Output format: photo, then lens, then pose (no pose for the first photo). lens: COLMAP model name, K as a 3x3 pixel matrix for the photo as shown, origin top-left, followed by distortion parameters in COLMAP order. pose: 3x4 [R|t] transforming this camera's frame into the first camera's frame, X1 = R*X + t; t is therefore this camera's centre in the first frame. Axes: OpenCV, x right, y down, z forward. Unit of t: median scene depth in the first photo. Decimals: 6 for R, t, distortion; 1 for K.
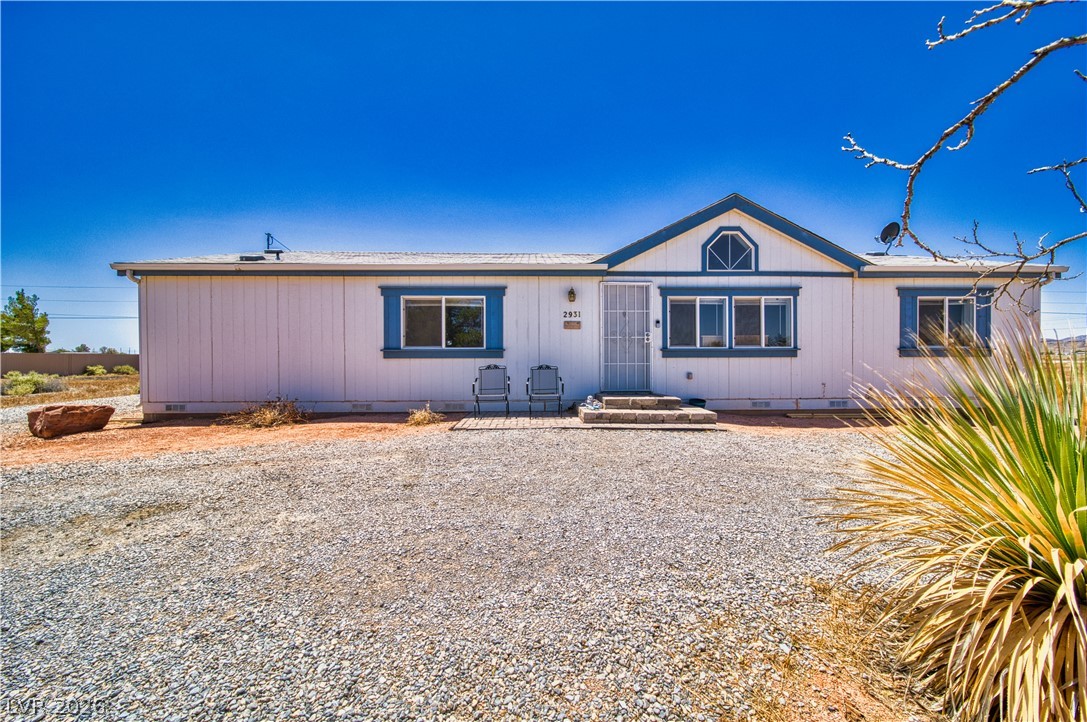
lens RADIAL K [[465.7, 0, 543.5], [0, 465.7, 361.0], [0, 0, 1]] dist [-0.000694, 0.000063]
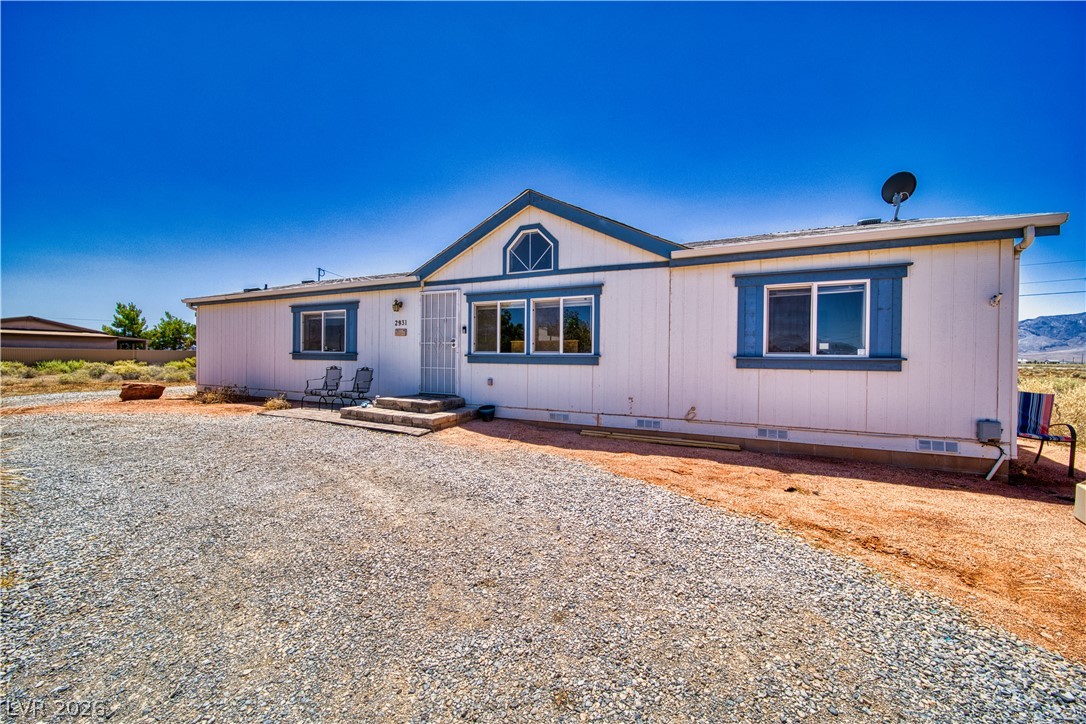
lens RADIAL K [[615.6, 0, 543.0], [0, 615.6, 362.0], [0, 0, 1]] dist [-0.000835, -0.000481]
pose [[0.797572, 0.015469, -0.603025, 1.204976], [-0.025064, 0.999658, -0.007505, -0.003472], [0.602702, 0.021100, 0.797687, 0.032157]]
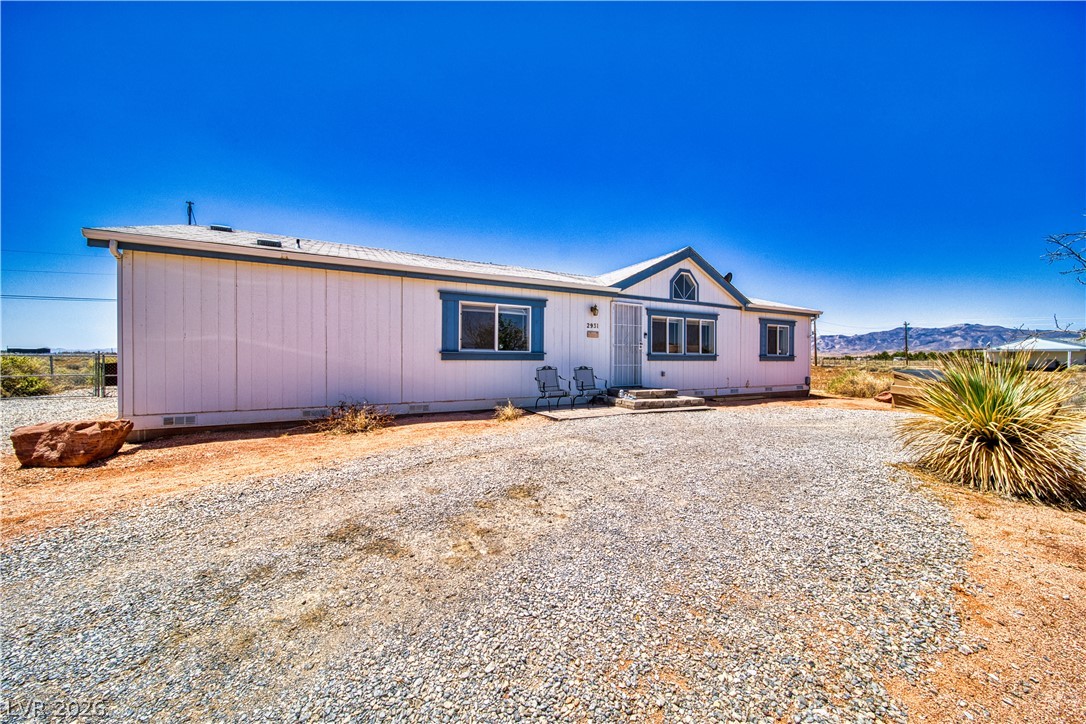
lens RADIAL K [[430.3, 0, 614.5], [0, 430.3, 359.1], [0, 0, 1]] dist [-0.002201, -0.000526]
pose [[0.852694, 0.006833, 0.522366, -0.483868], [-0.001757, 0.999946, -0.010213, 0.001170], [-0.522408, 0.007791, 0.852660, -0.012230]]
